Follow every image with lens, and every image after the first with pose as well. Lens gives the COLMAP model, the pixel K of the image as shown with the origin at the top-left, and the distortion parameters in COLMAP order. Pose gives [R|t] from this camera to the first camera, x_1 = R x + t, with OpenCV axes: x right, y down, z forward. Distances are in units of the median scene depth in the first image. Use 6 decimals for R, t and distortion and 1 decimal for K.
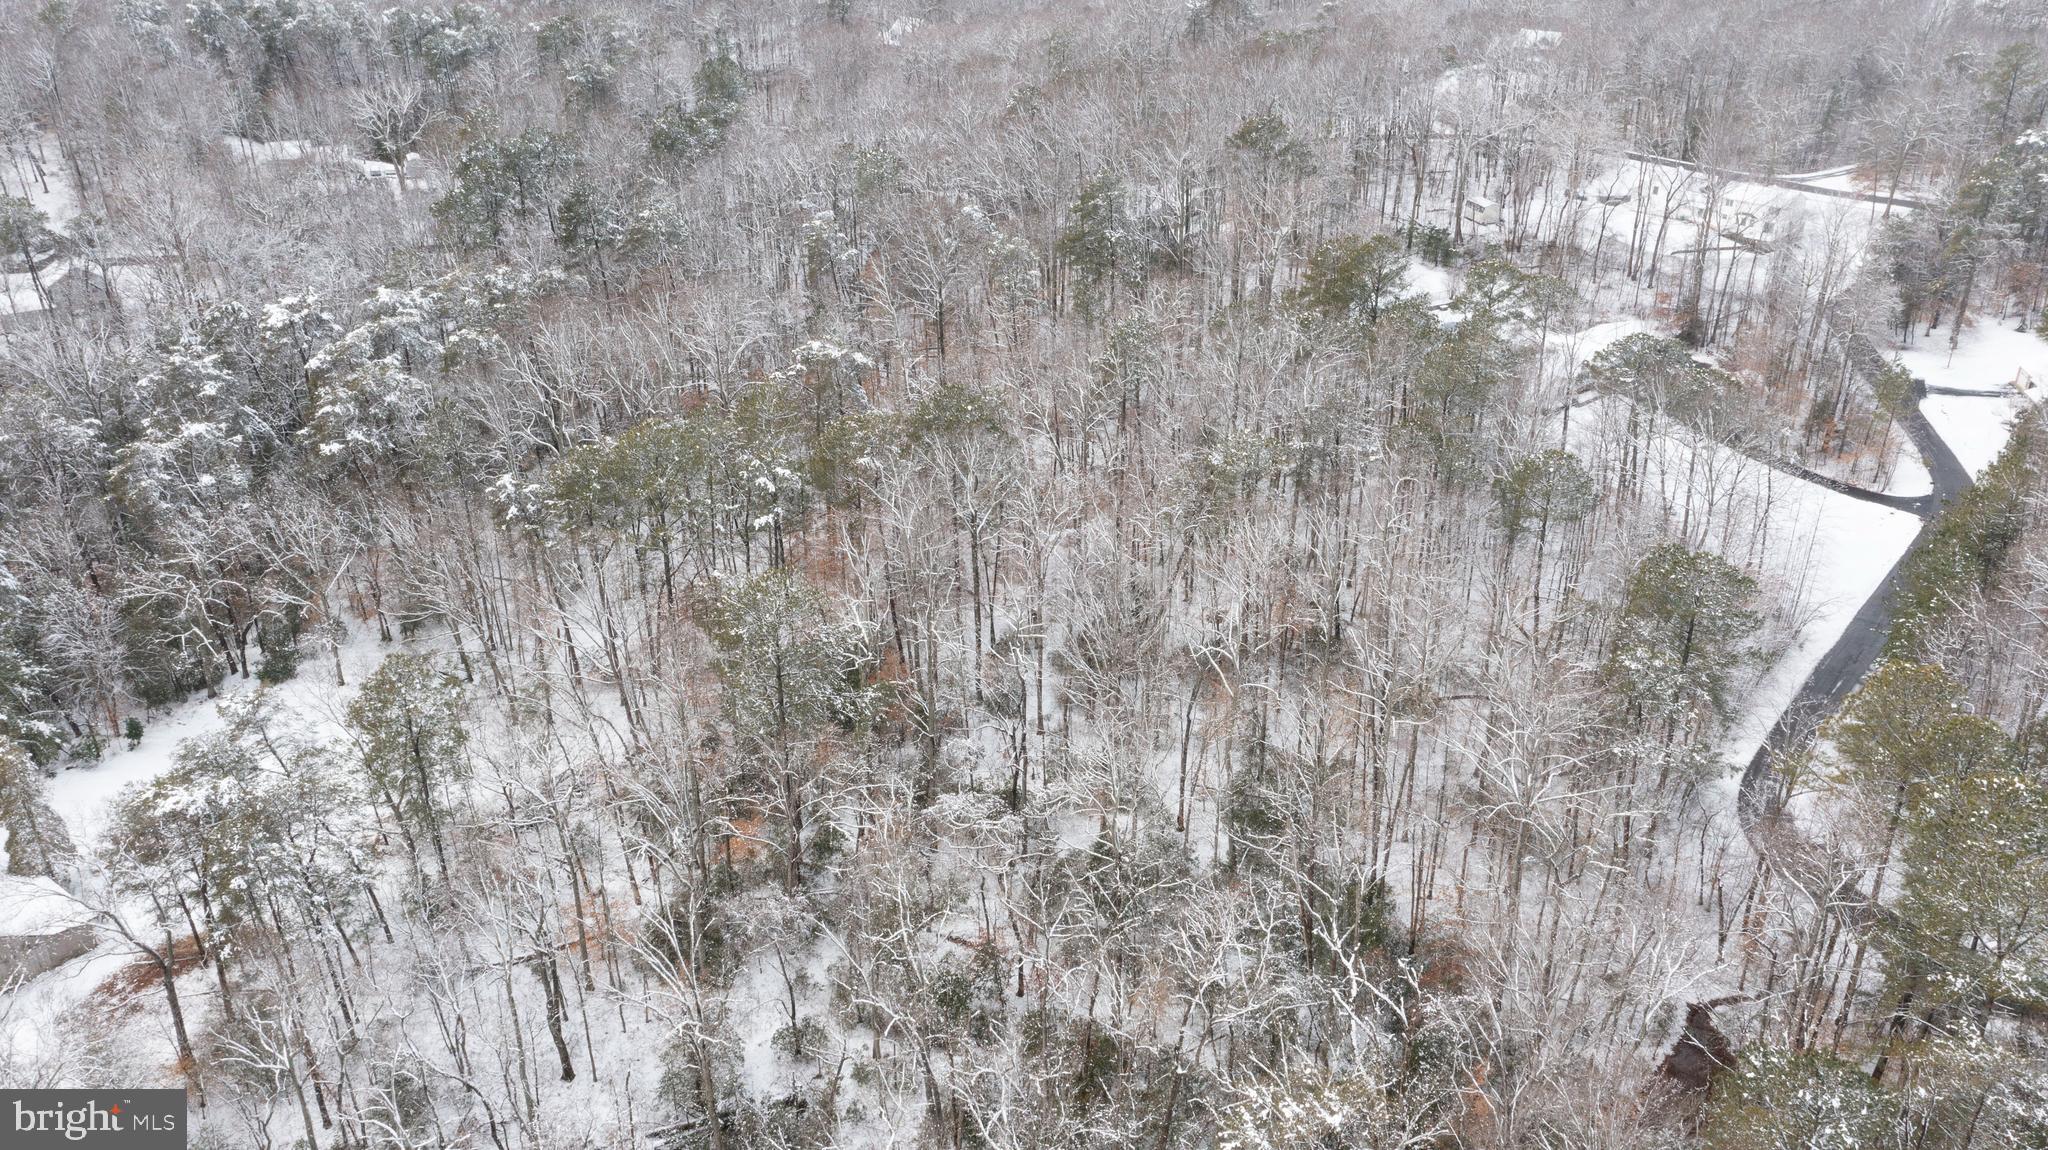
lens RADIAL K [[1665.5, 0, 1013.9], [0, 1665.5, 555.9], [0, 0, 1]] dist [-0.008760, 0.020491]
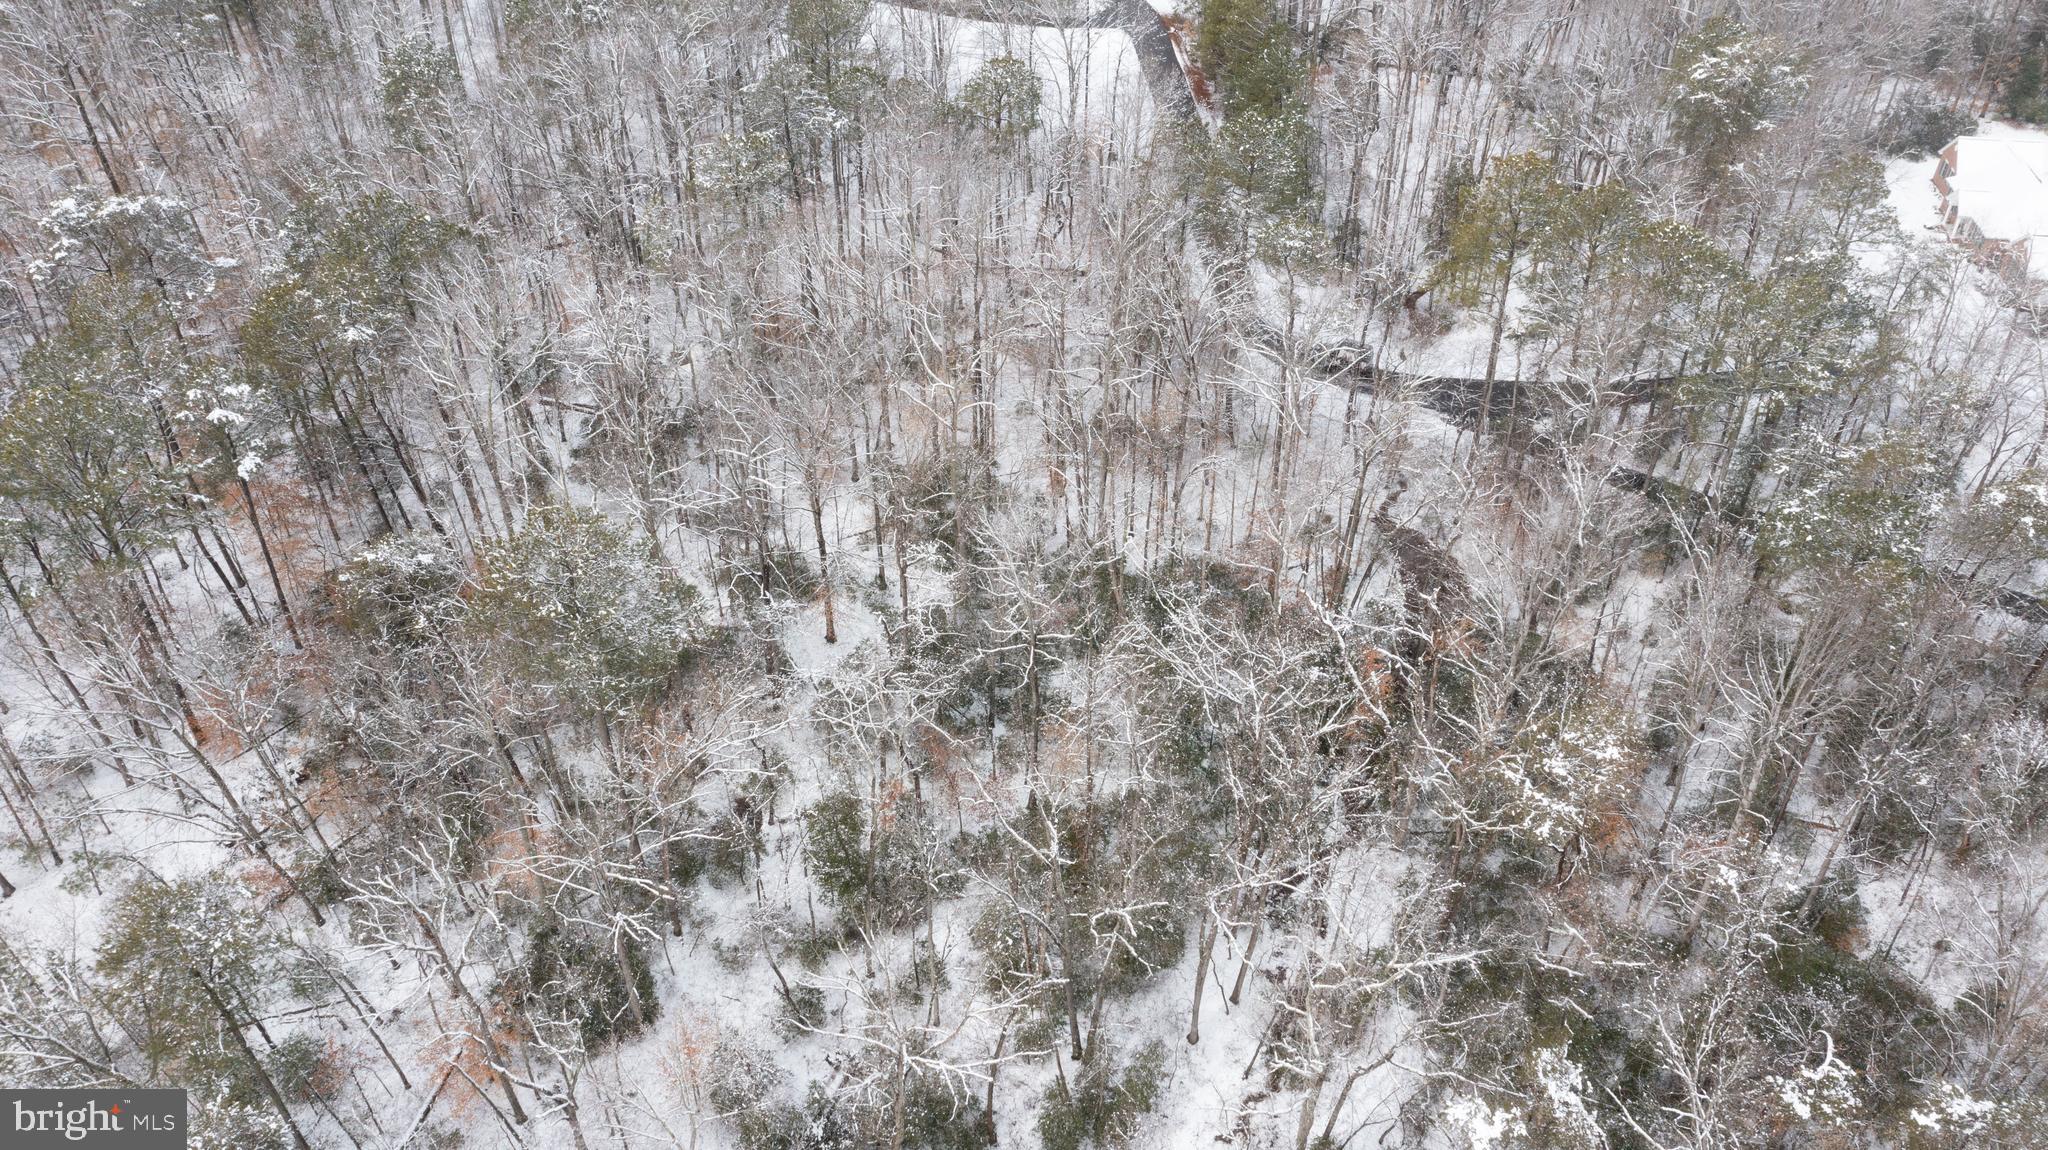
lens RADIAL K [[1665.5, 0, 1042.2], [0, 1665.5, 560.3], [0, 0, 1]] dist [-0.008760, 0.020491]
pose [[0.718013, -0.438666, 0.540398, -0.267216], [0.299912, 0.895614, 0.328526, -0.100653], [-0.628101, -0.073814, 0.774623, 0.199435]]
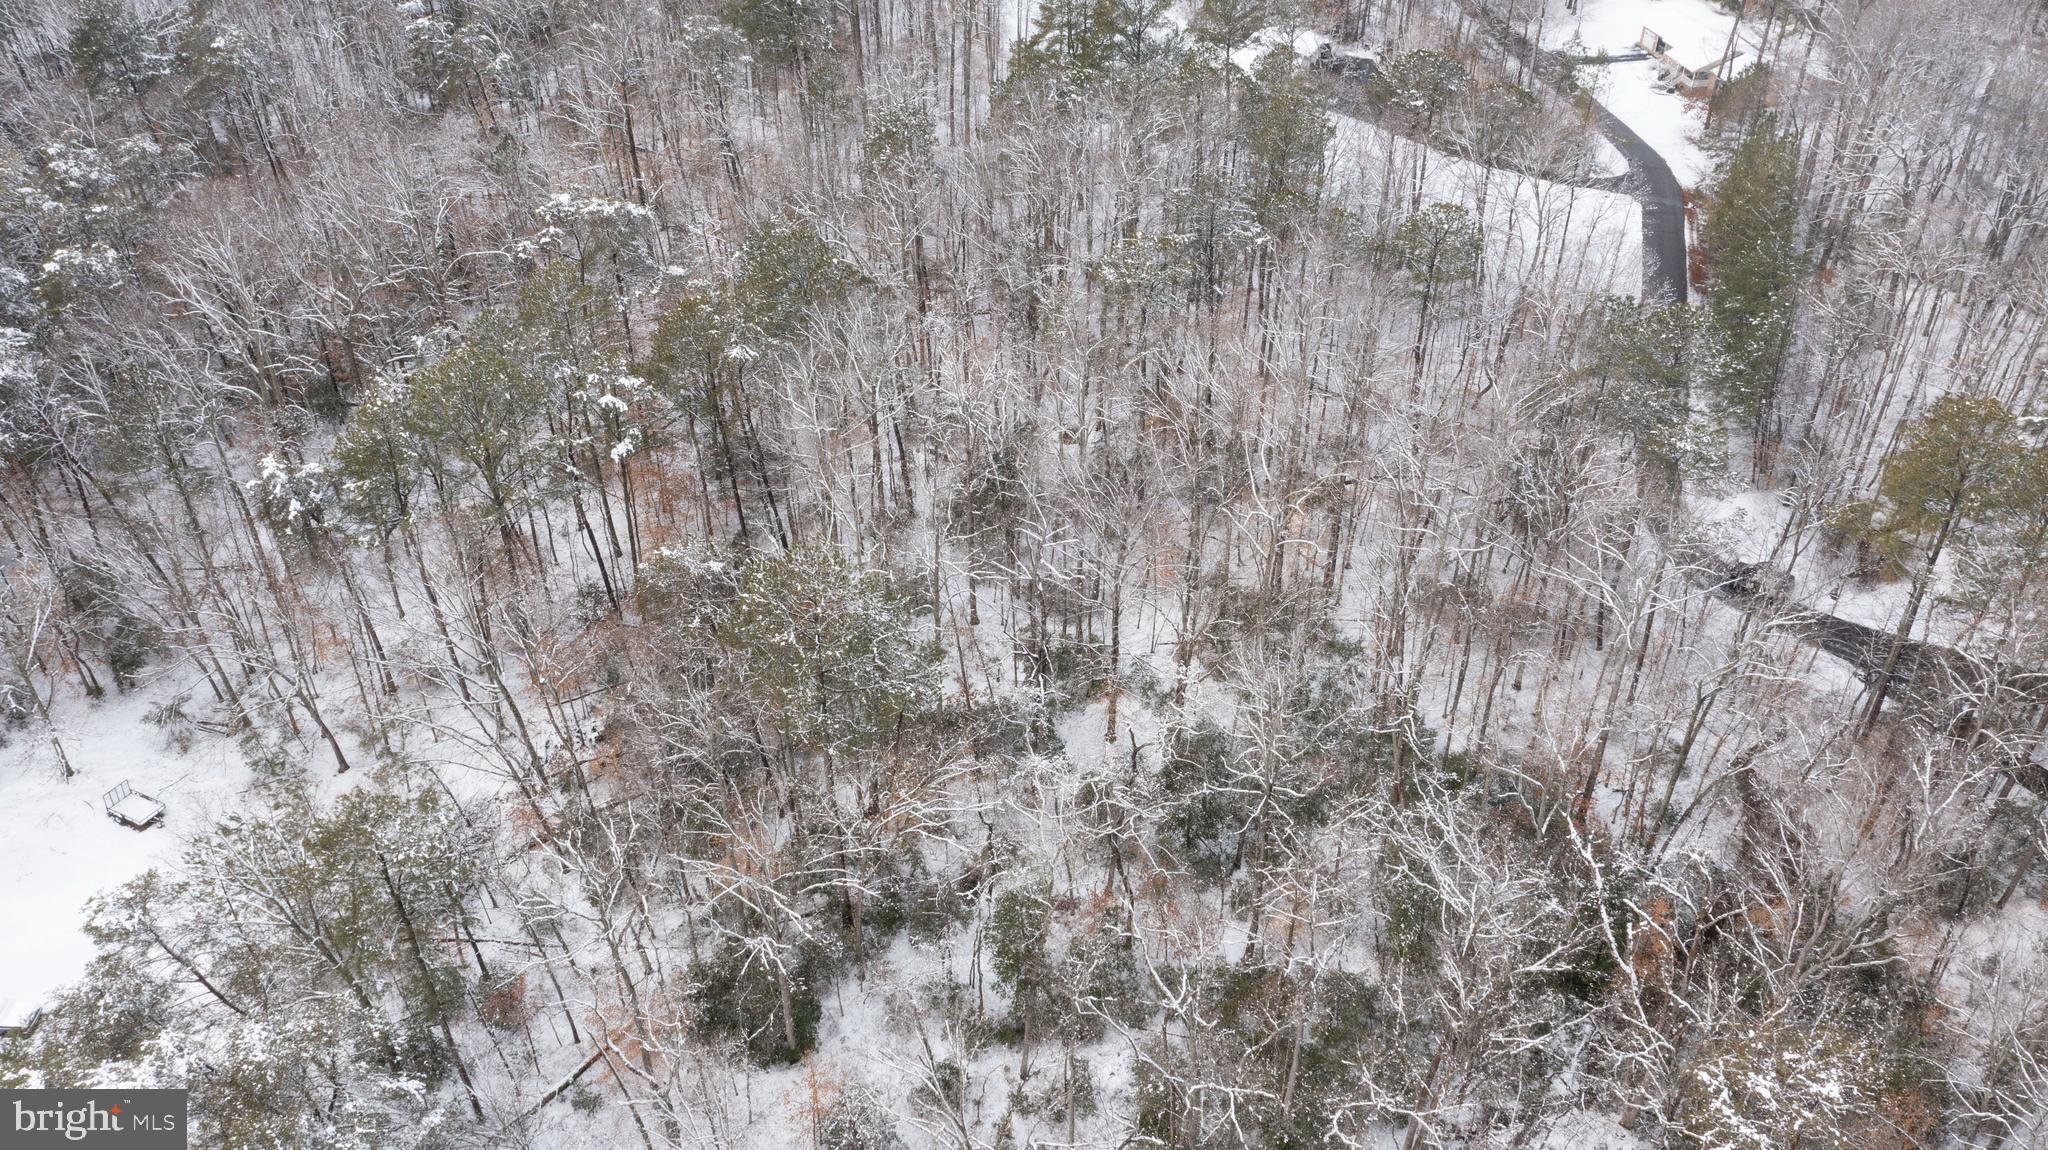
lens RADIAL K [[1665.5, 0, 1027.4], [0, 1665.5, 564.2], [0, 0, 1]] dist [-0.008760, 0.020491]
pose [[0.926408, -0.216811, 0.307832, -0.195898], [0.159095, 0.966405, 0.201866, -0.083806], [-0.341258, -0.138036, 0.929779, 0.167151]]
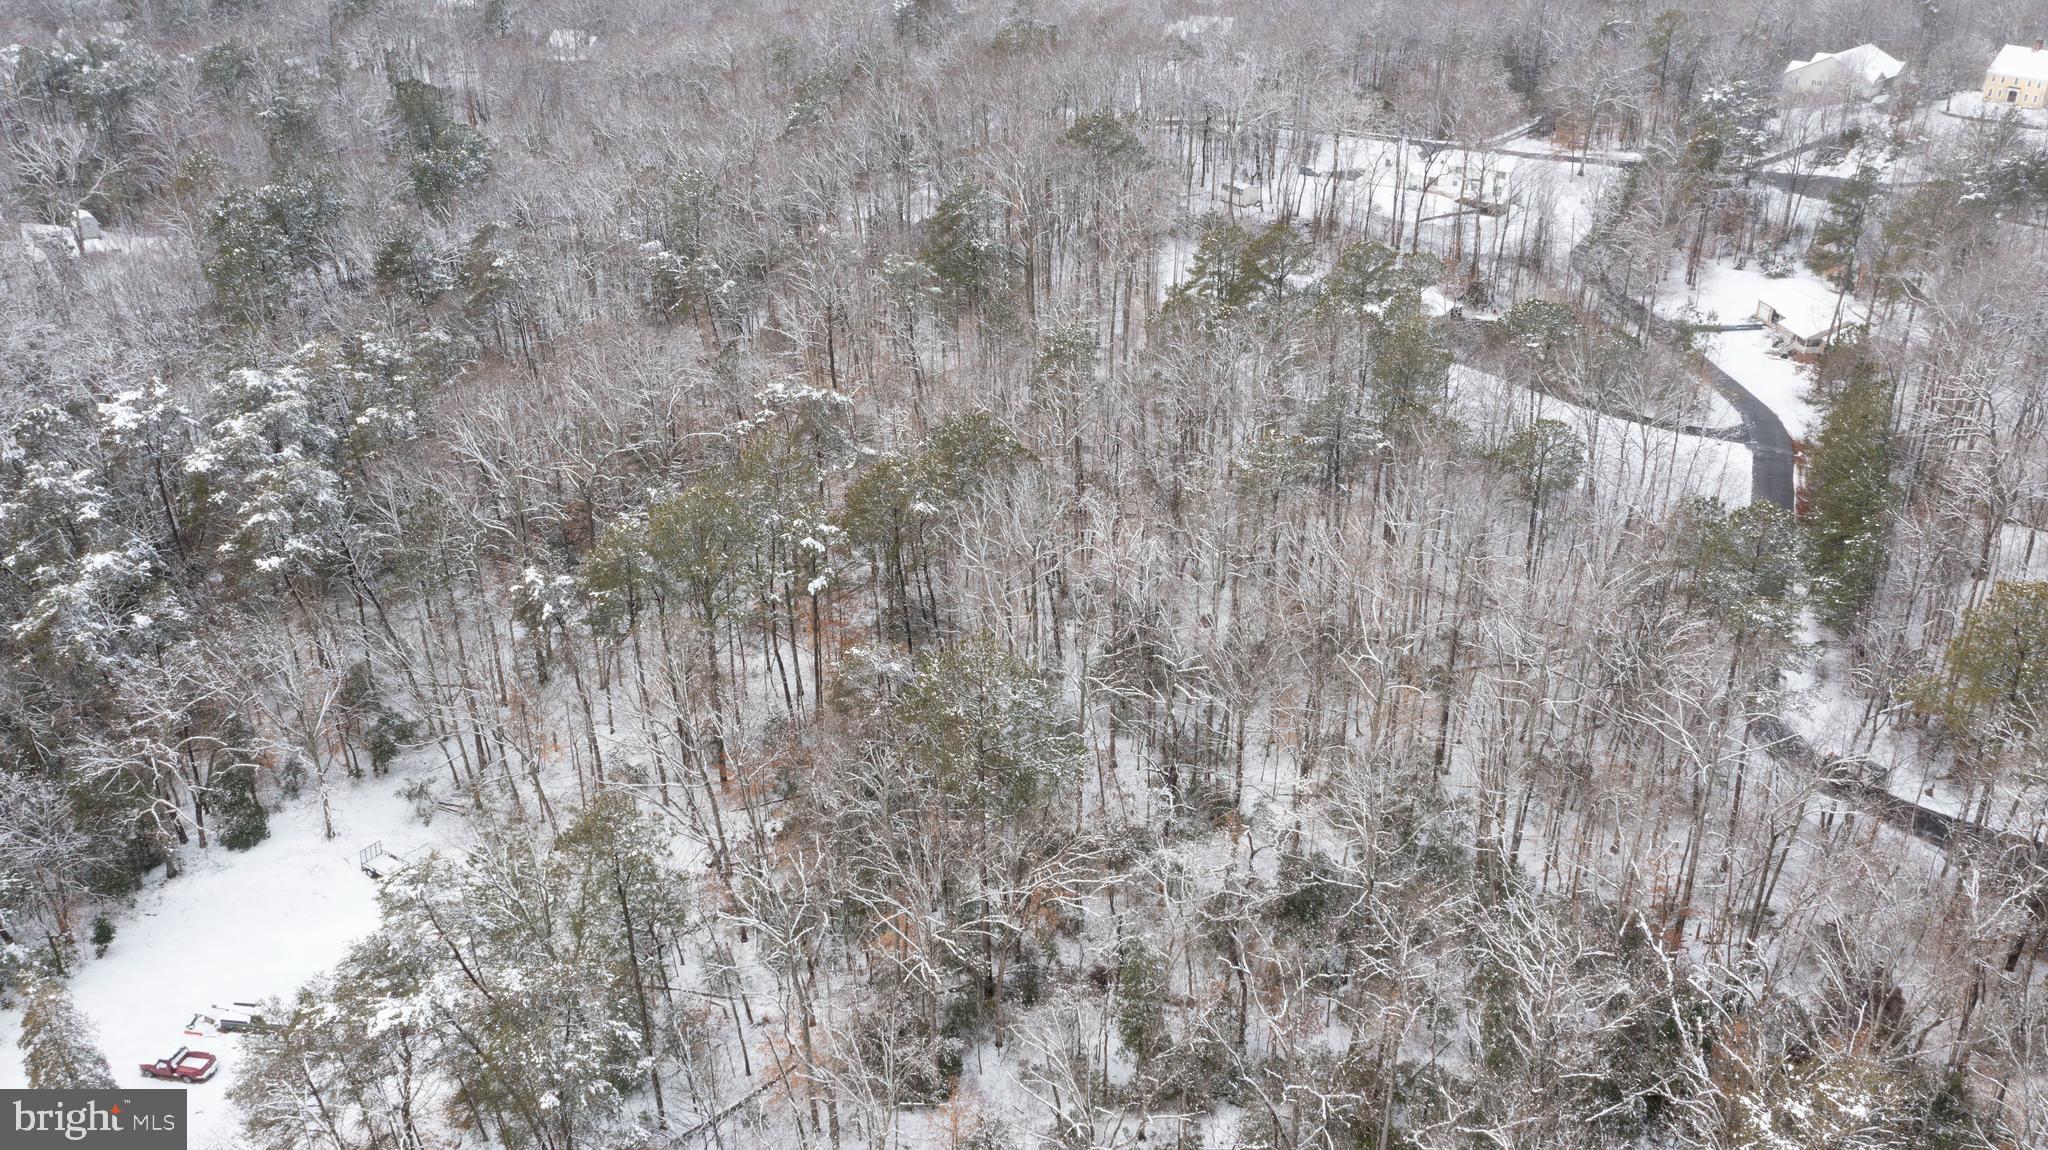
lens RADIAL K [[1665.5, 0, 1021.3], [0, 1665.5, 564.9], [0, 0, 1]] dist [-0.008760, 0.020491]
pose [[0.959267, -0.123857, 0.253904, -0.236840], [0.122164, 0.992255, 0.022488, -0.033305], [-0.254723, 0.009446, 0.966968, 0.072216]]
